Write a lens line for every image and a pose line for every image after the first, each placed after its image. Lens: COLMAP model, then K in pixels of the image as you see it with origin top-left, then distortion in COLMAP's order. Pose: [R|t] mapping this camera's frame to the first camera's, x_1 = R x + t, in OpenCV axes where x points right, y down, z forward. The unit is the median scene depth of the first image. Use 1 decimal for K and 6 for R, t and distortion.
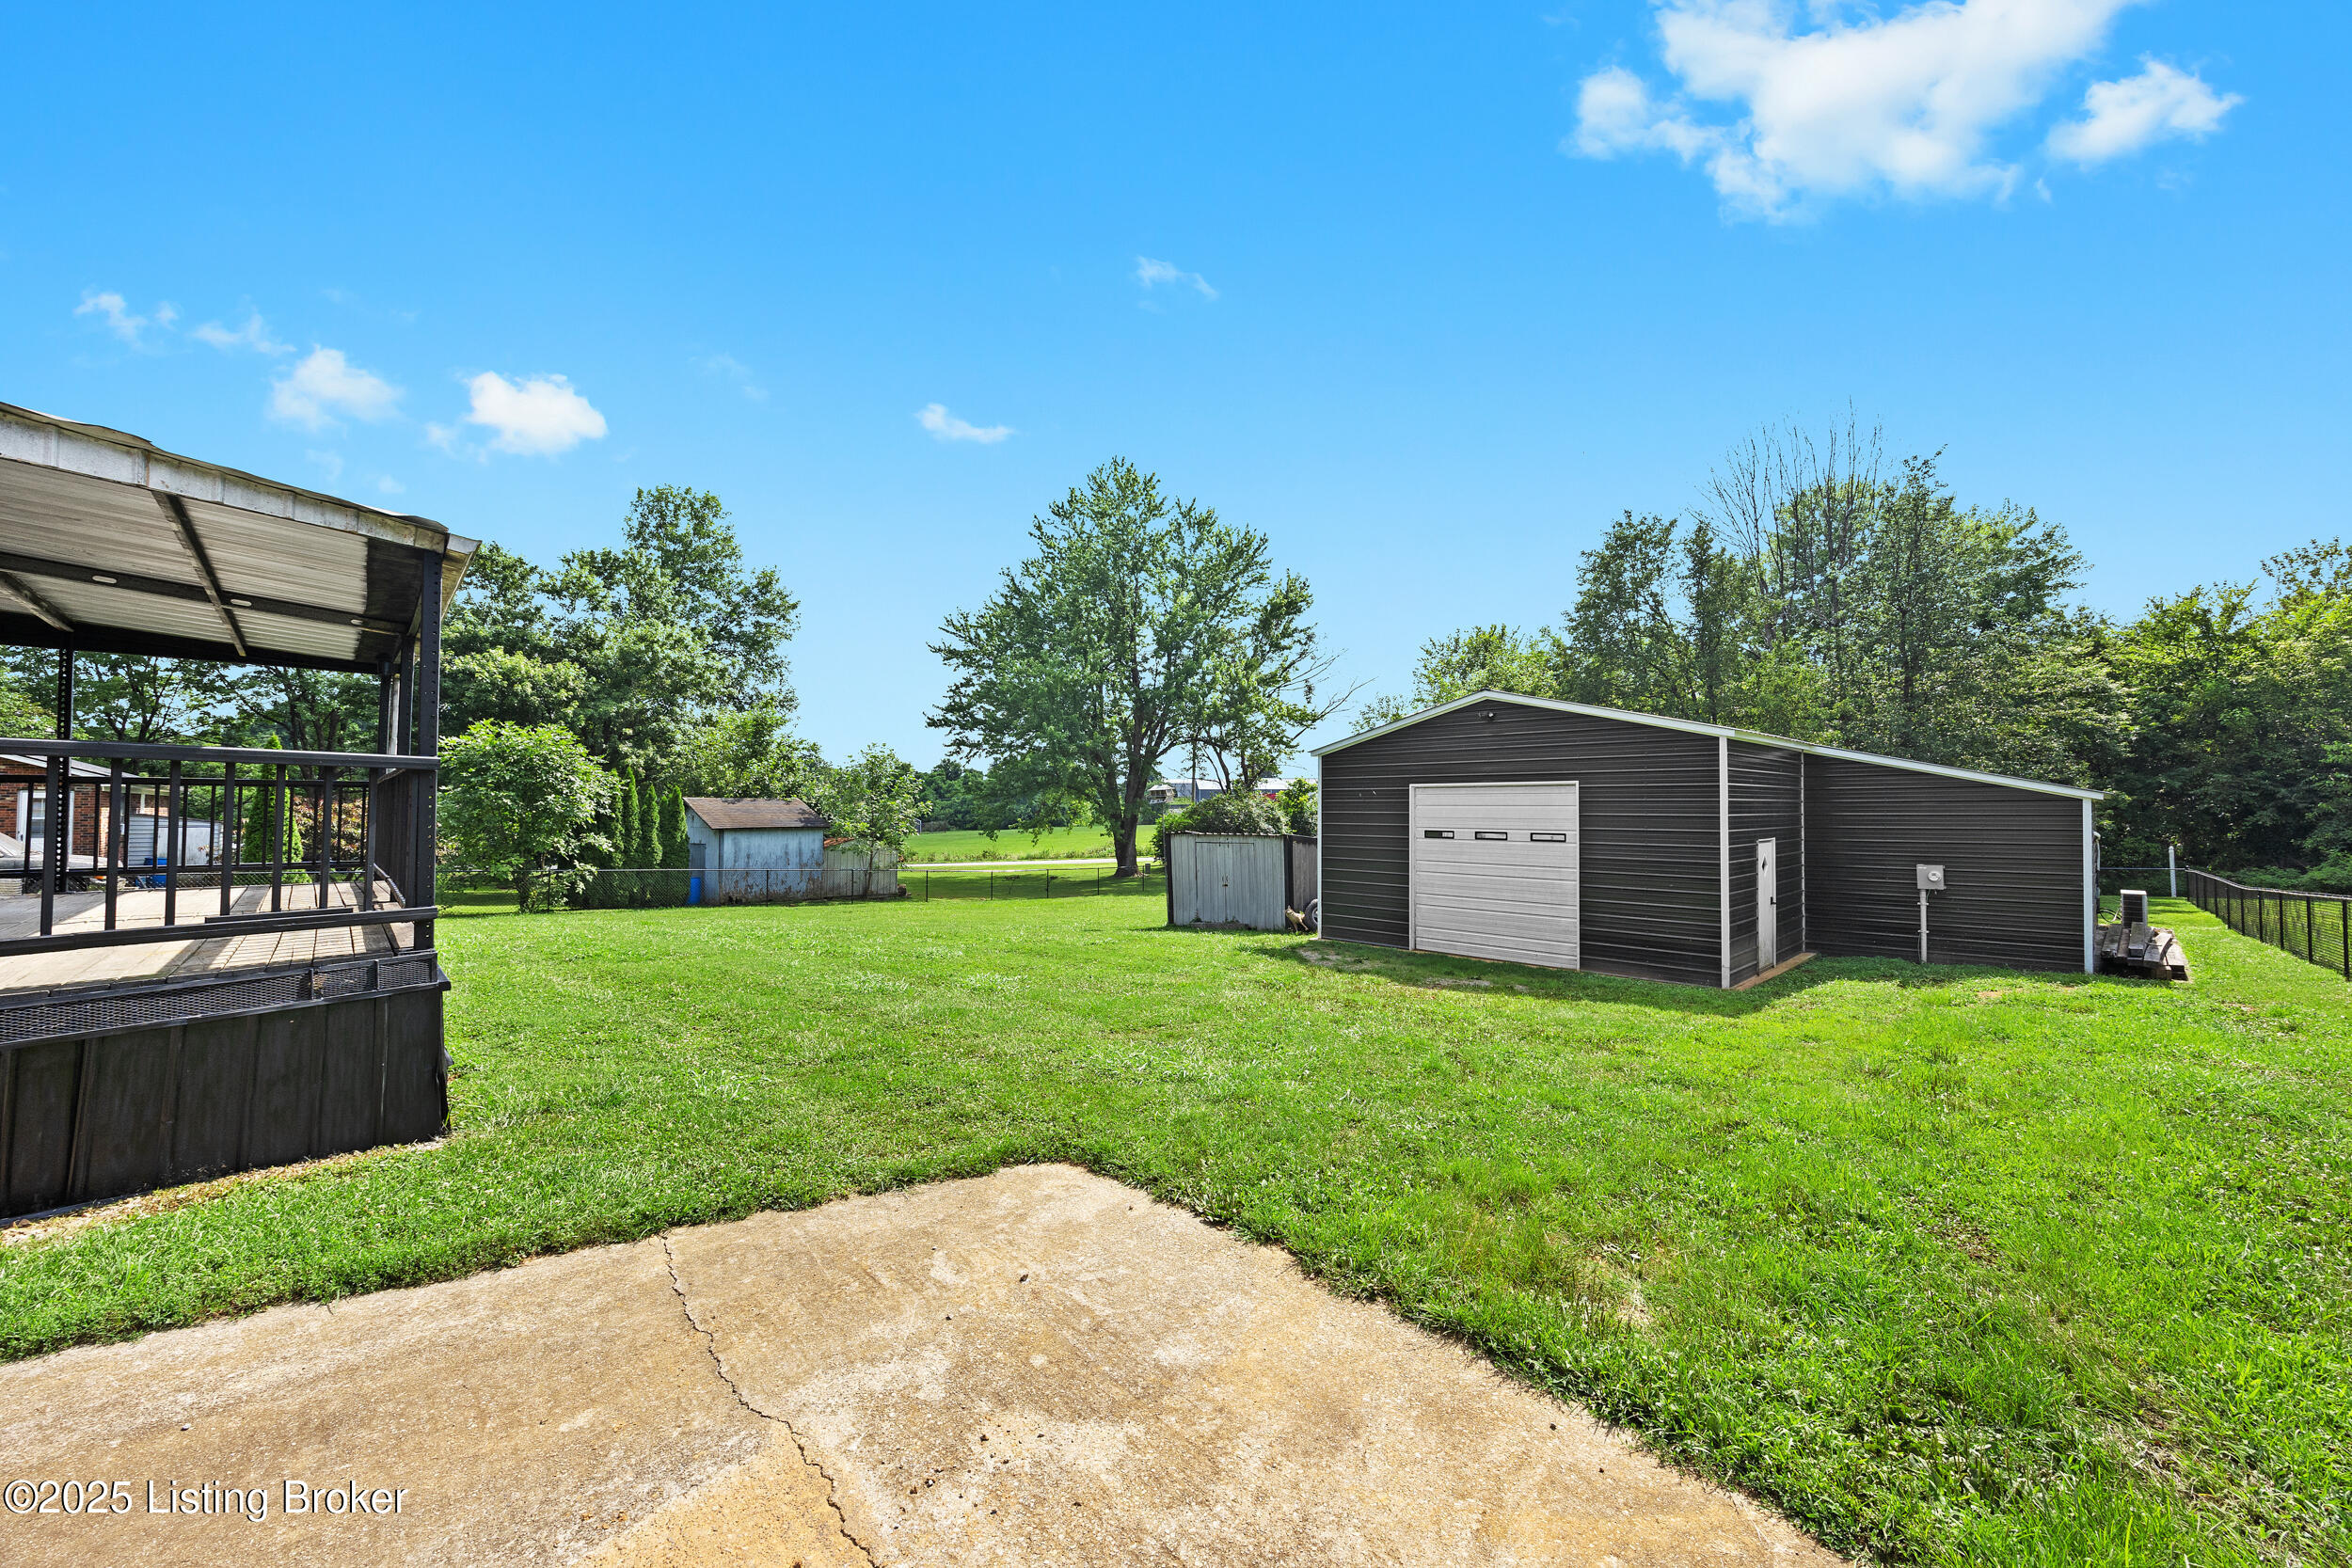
lens RADIAL K [[893.5, 0, 1181.1], [0, 893.5, 795.9], [0, 0, 1]] dist [-0.001047, -0.000087]
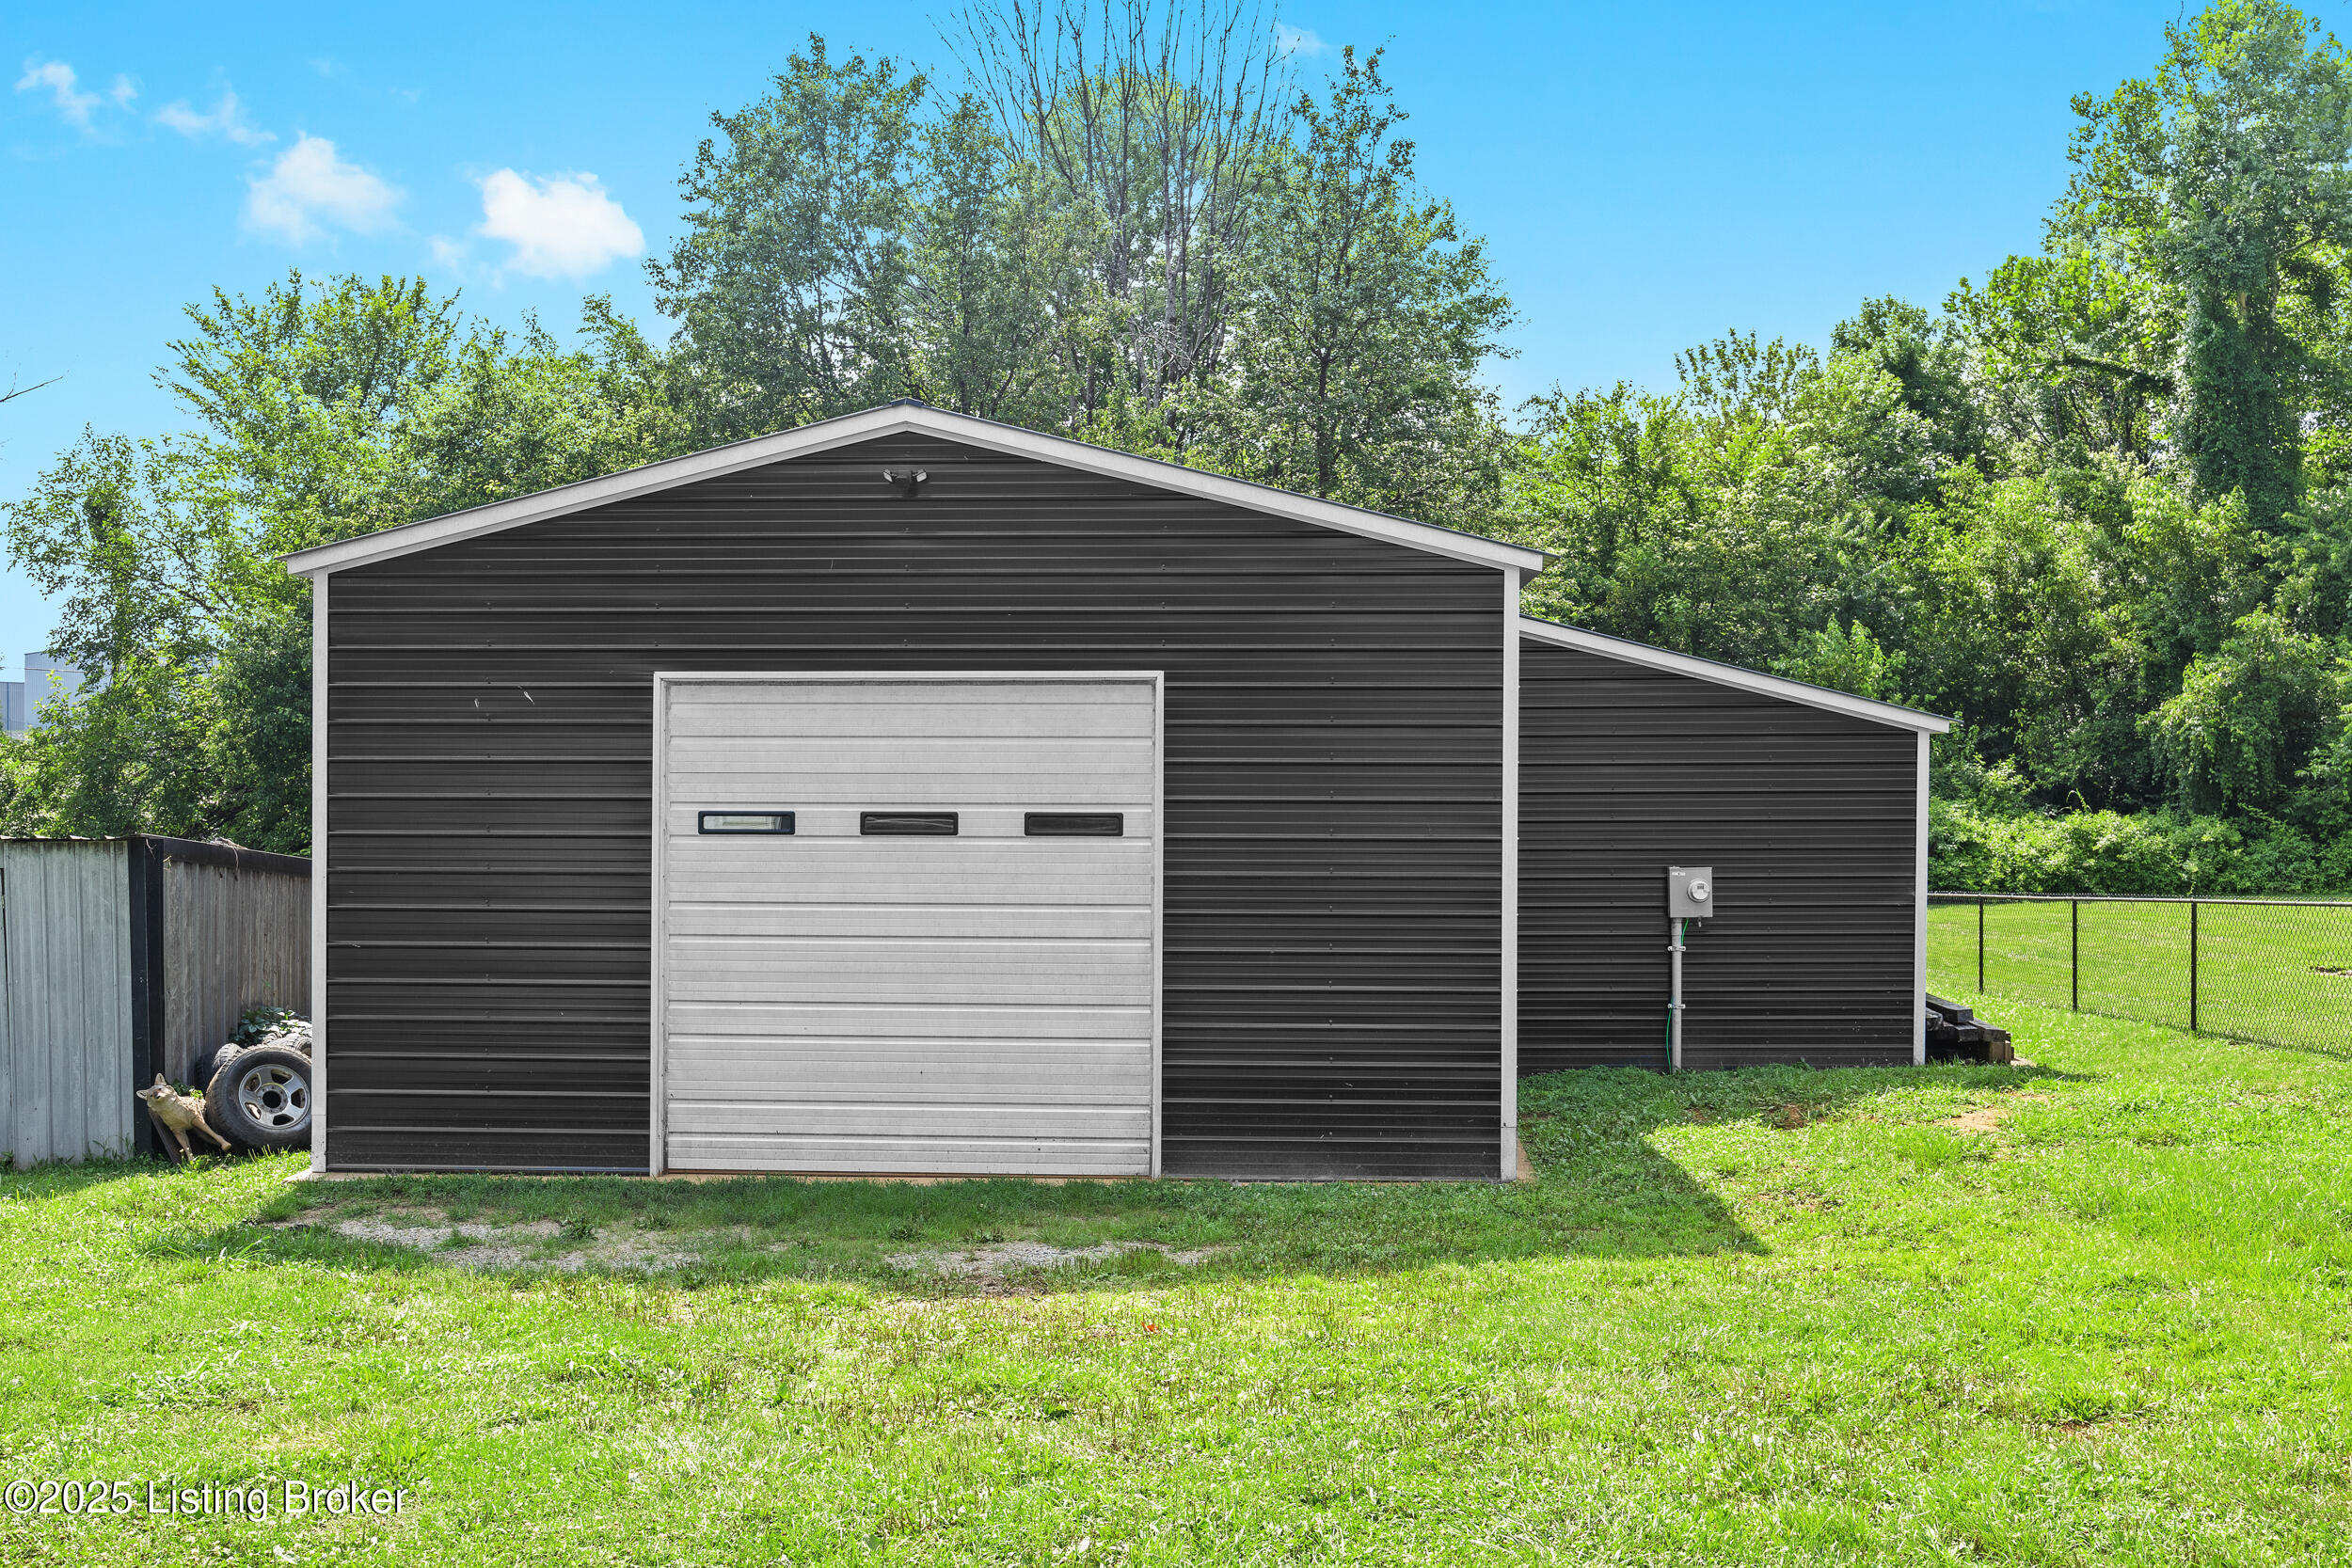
lens RADIAL K [[2238.6, 0, 1183.6], [0, 2238.6, 785.6], [0, 0, 1]] dist [-0.008946, 0.000000]
pose [[0.733789, -0.005938, 0.679351, -0.054269], [-0.008397, 0.999806, 0.017809, 0.004310], [-0.679325, -0.018772, 0.733597, 0.091986]]
